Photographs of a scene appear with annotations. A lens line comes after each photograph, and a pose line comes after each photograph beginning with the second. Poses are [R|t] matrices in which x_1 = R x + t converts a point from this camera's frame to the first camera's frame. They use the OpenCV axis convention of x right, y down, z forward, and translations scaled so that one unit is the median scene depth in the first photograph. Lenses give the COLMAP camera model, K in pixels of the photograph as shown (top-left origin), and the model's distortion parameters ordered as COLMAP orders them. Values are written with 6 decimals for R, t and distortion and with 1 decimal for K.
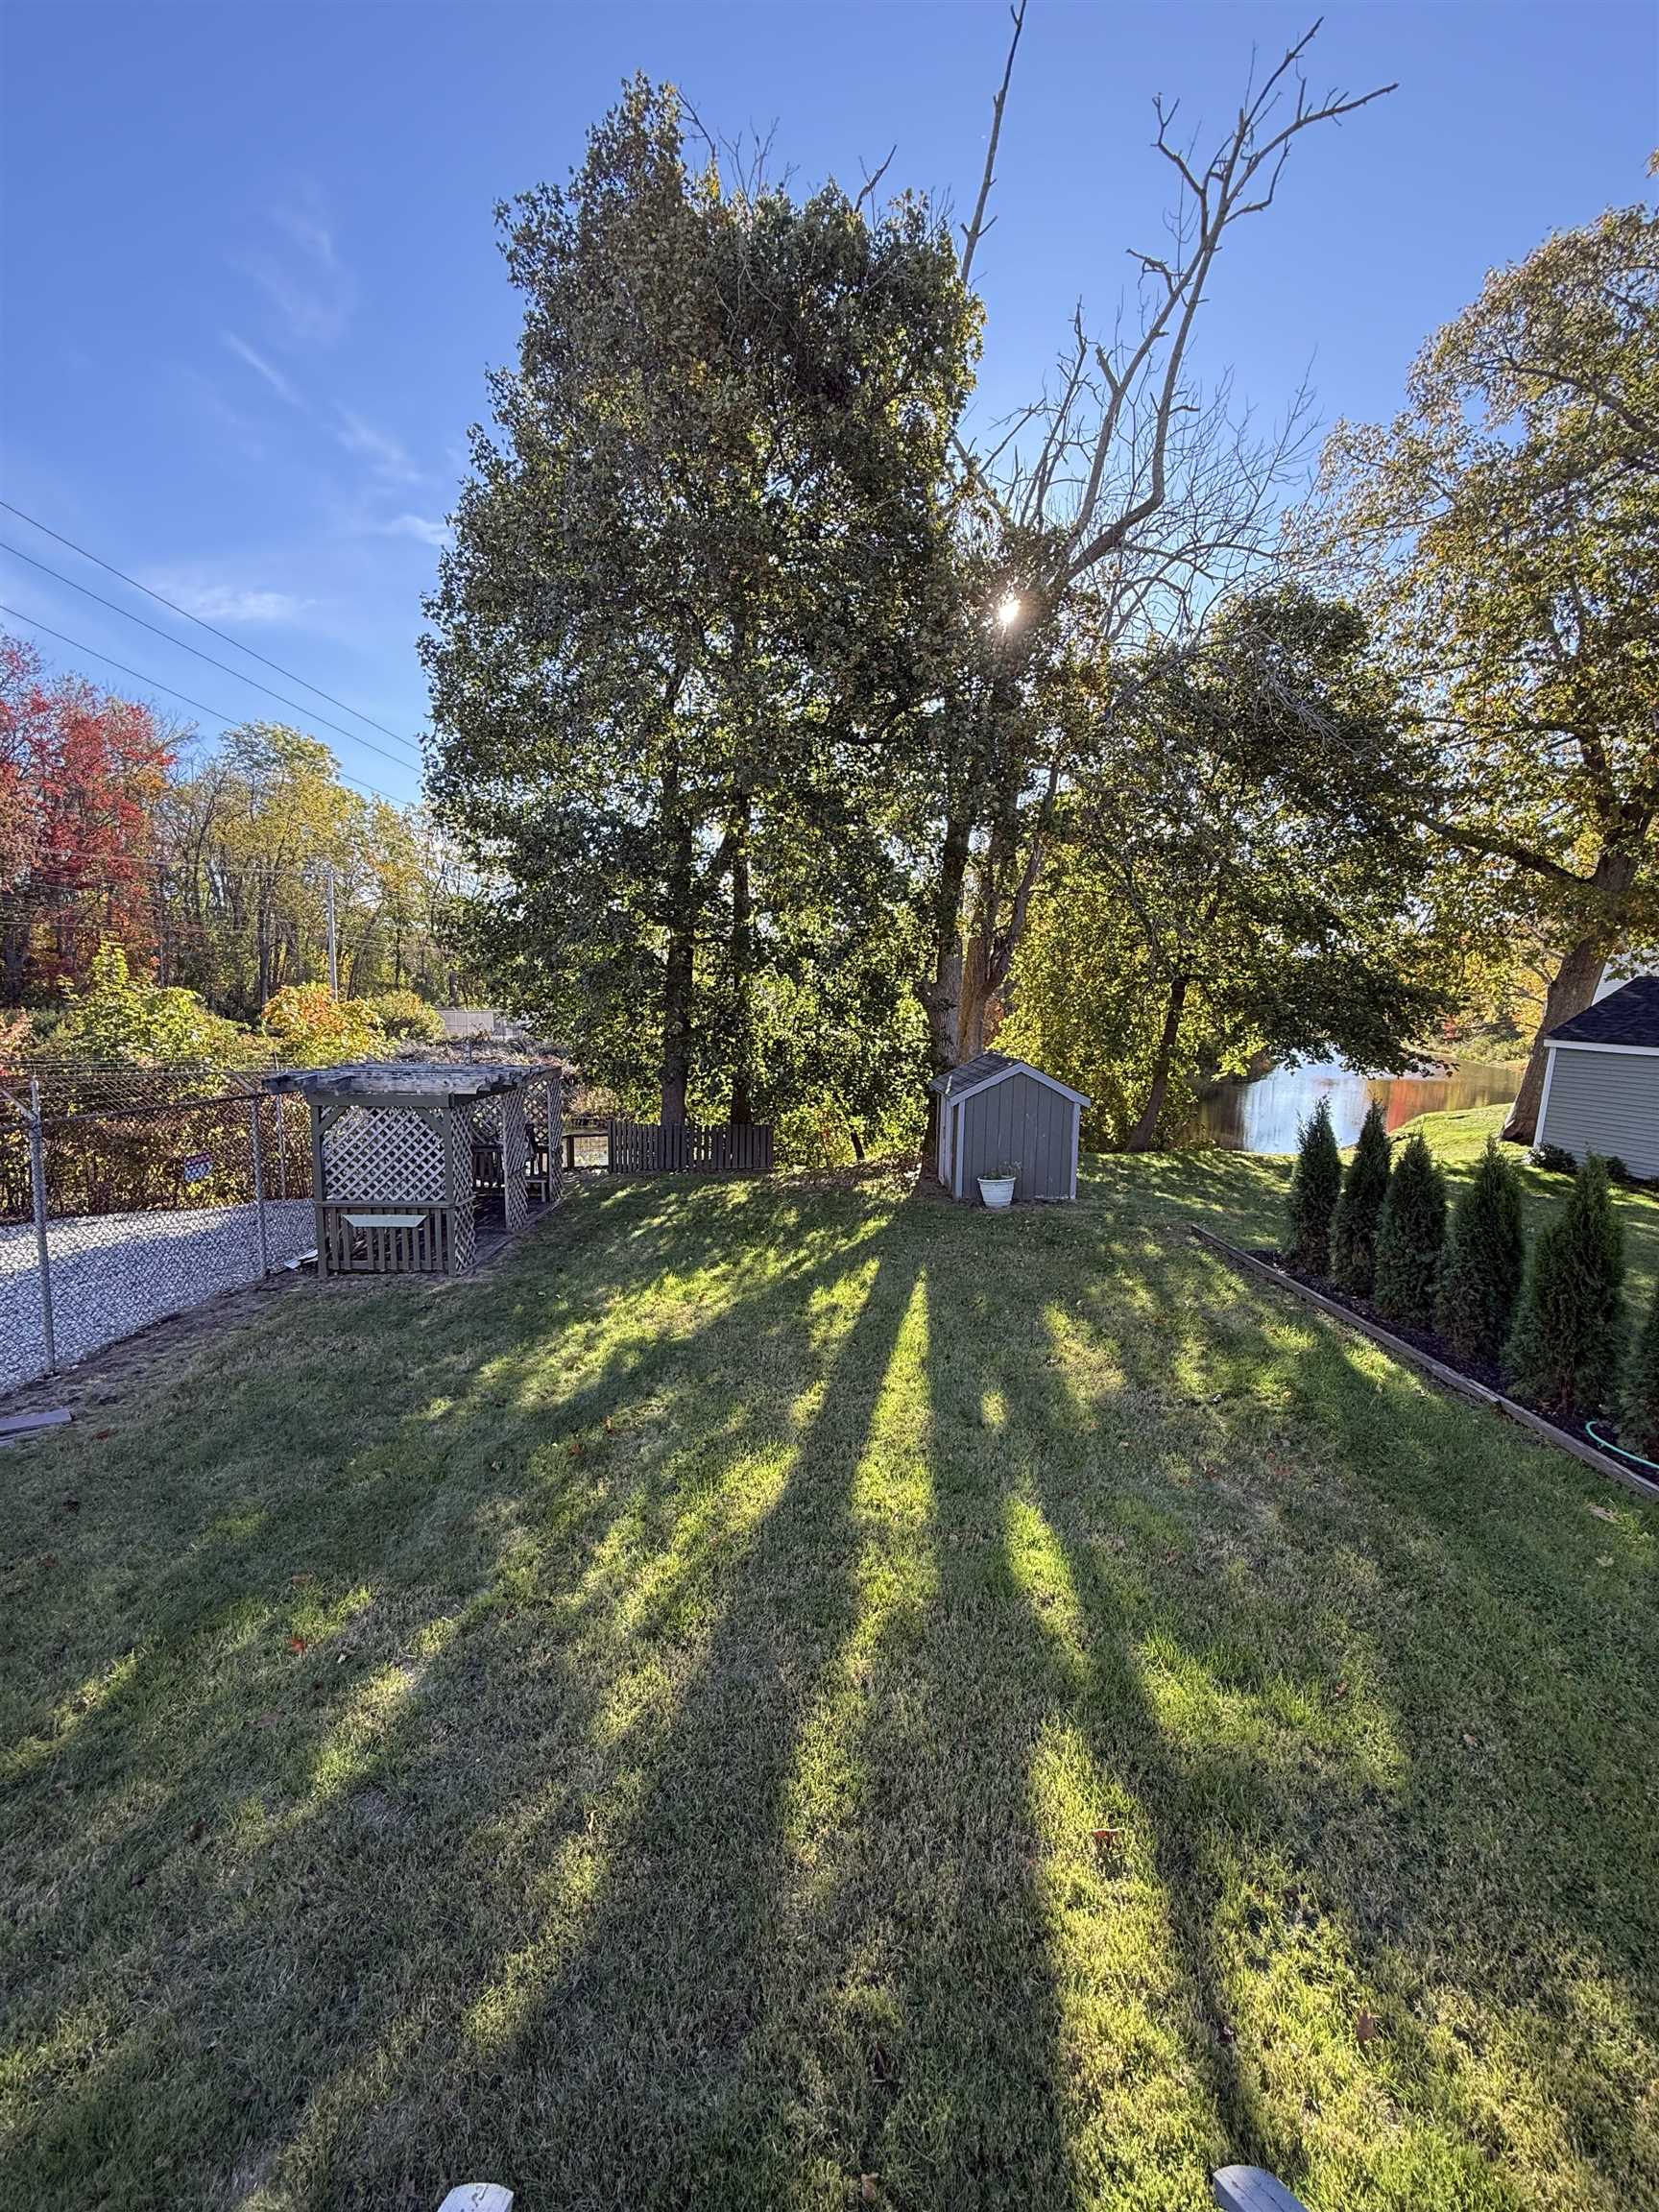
lens RADIAL K [[881.5, 0, 829.5], [0, 881.5, 1106.0], [0, 0, 1]] dist [0.003865, 0.000616]
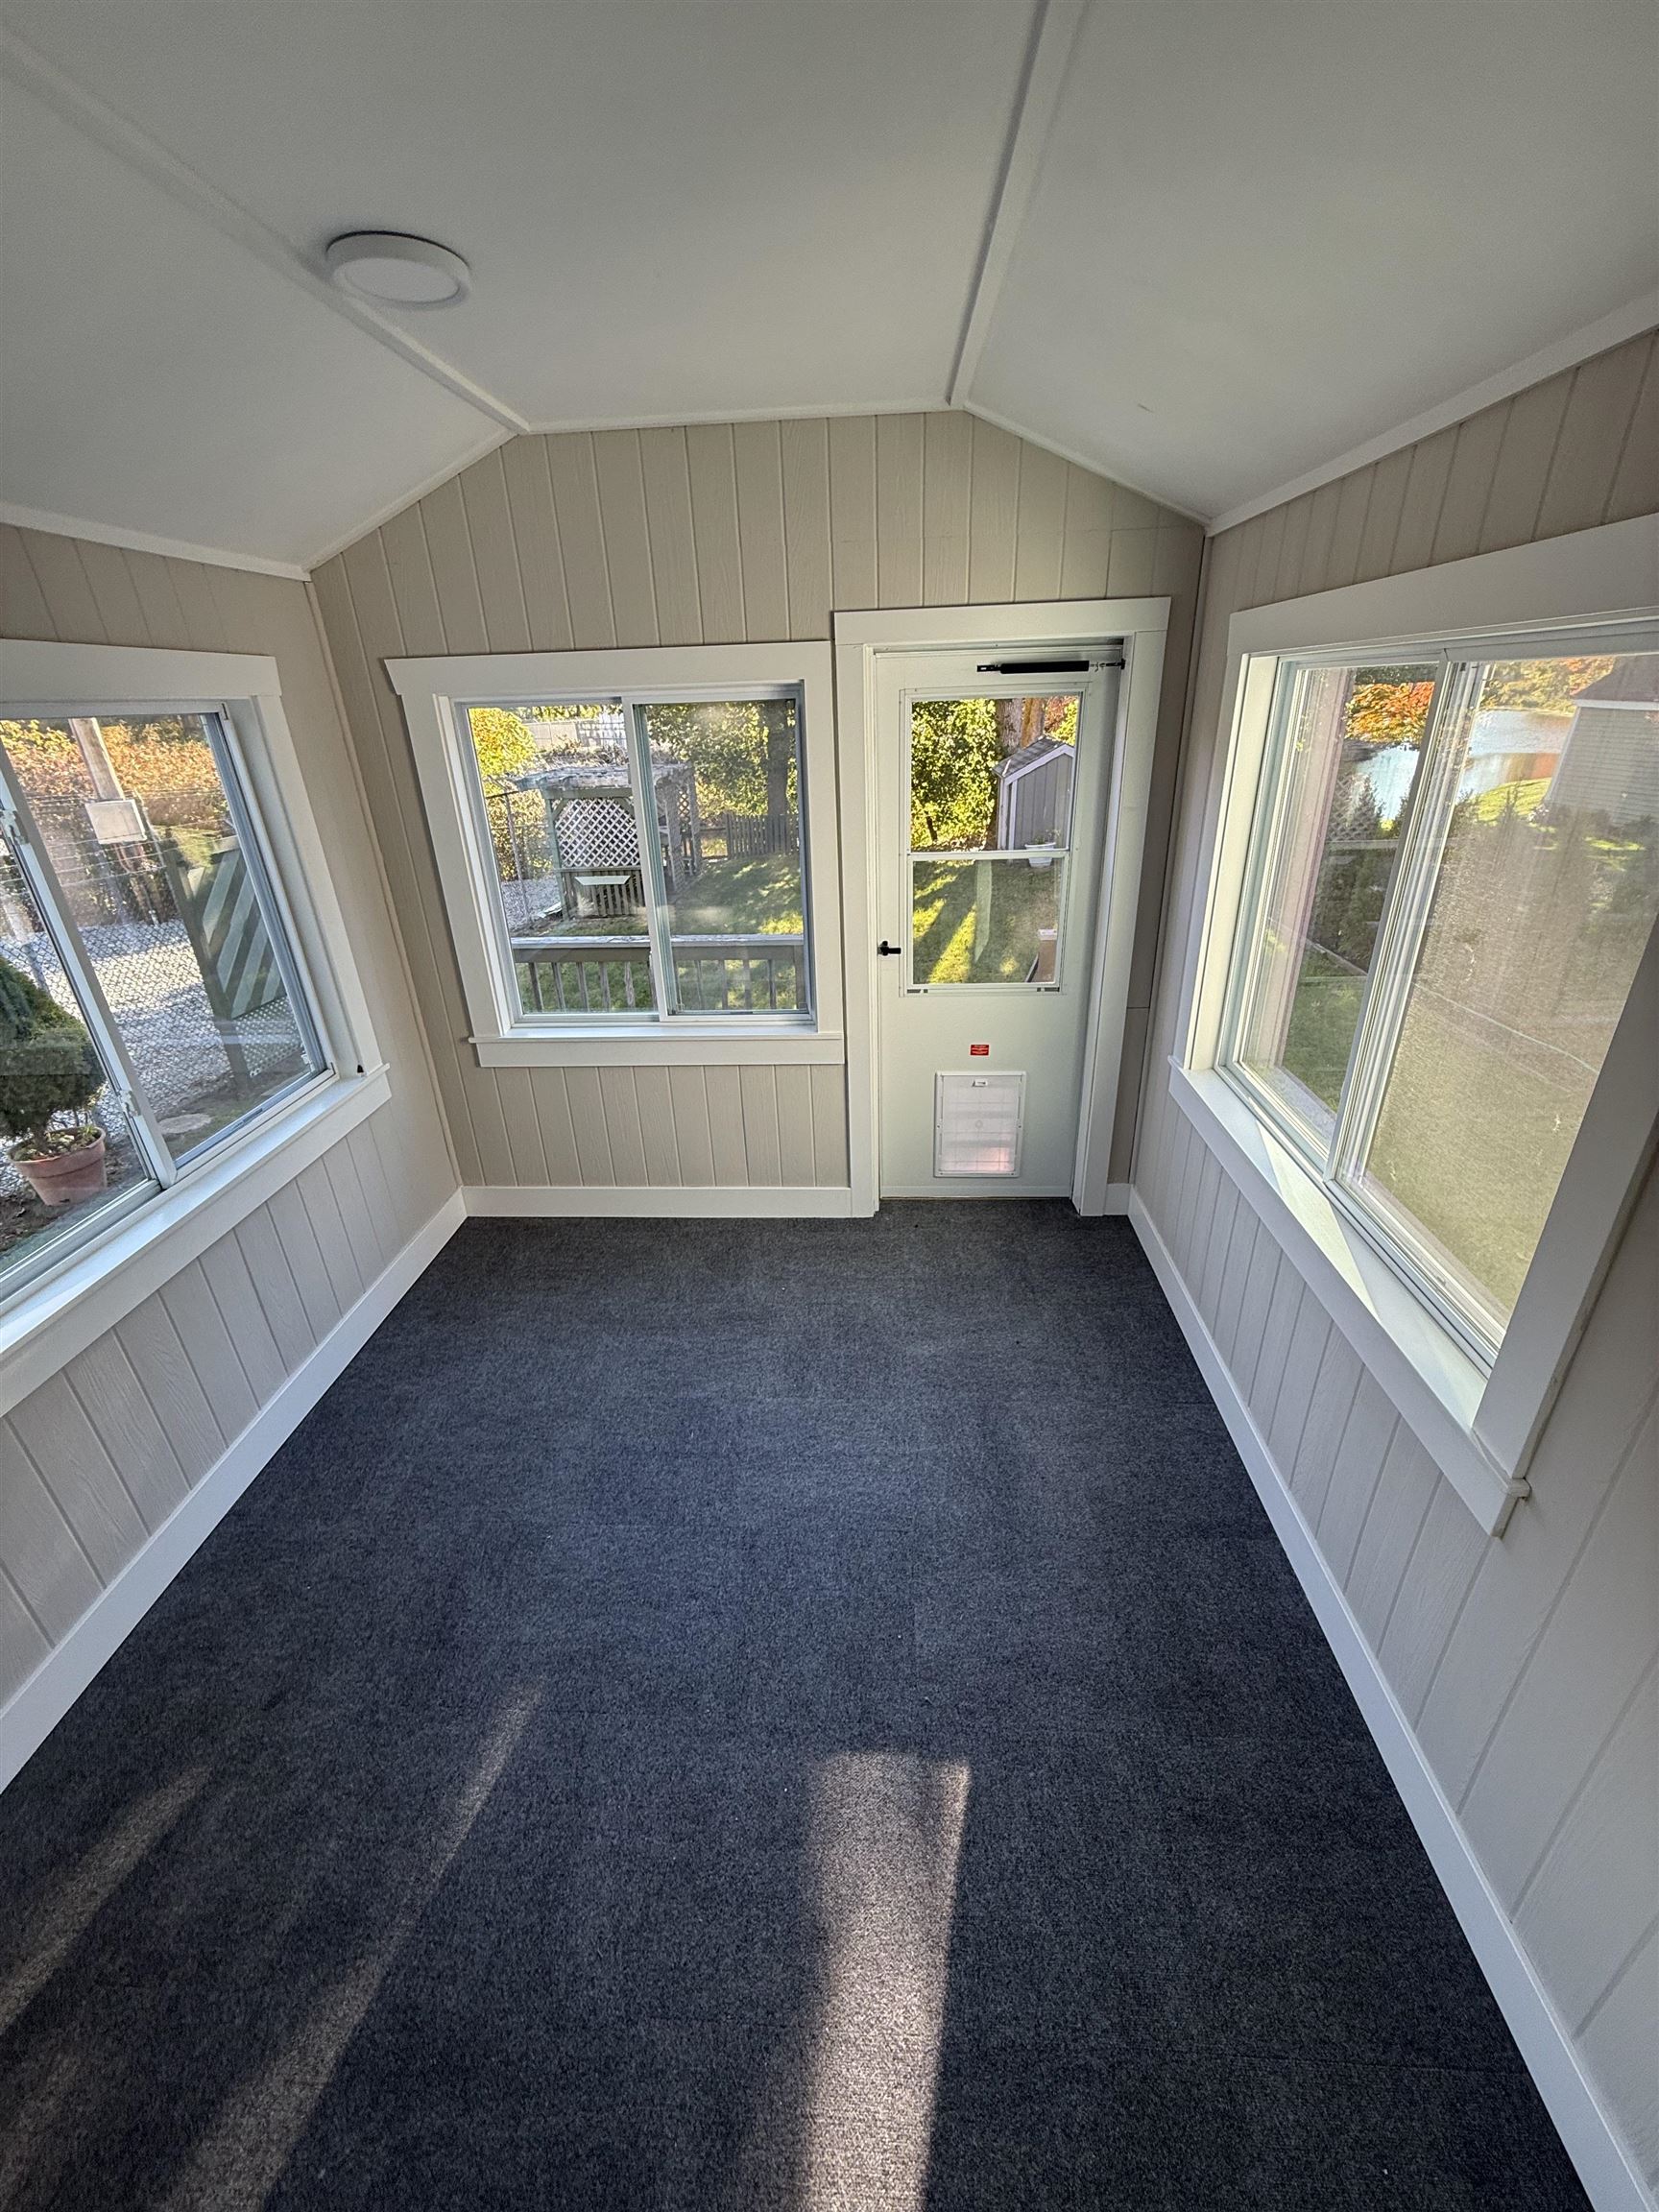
lens RADIAL K [[881.5, 0, 829.5], [0, 881.5, 1106.0], [0, 0, 1]] dist [0.003865, 0.000616]
pose [[0.995752, -0.012465, -0.091233, -0.000161], [0.040521, 0.949023, 0.312592, 0.029805], [0.082686, -0.314960, 0.945496, -0.325835]]
